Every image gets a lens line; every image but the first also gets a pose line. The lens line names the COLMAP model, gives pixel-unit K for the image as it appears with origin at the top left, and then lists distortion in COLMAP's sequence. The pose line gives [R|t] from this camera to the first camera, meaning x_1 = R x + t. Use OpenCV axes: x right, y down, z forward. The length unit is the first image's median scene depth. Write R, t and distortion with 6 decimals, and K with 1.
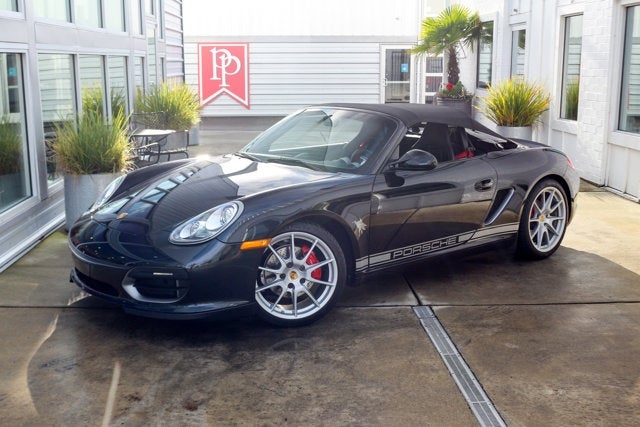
lens RADIAL K [[845.1, 0, 320.0], [0, 845.1, 213.5], [0, 0, 1]] dist [-0.005915, -0.013736]
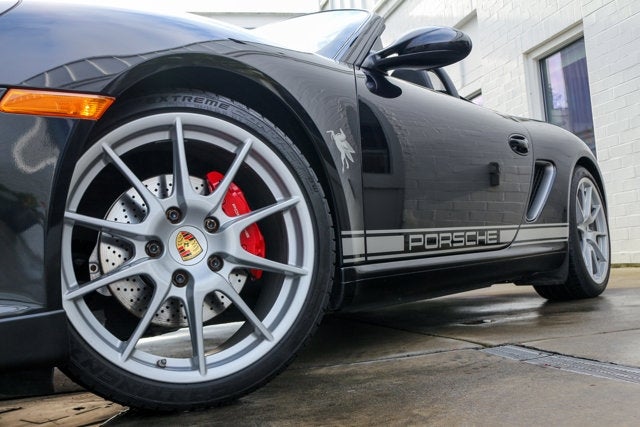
lens RADIAL K [[704.6, 0, 320.0], [0, 704.6, 213.5], [0, 0, 1]] dist [-0.057698, 0.030563]
pose [[0.973741, -0.060377, 0.219508, -0.031260], [0.122505, 0.951657, -0.281675, 0.112282], [-0.191890, 0.301169, 0.934064, 0.562545]]
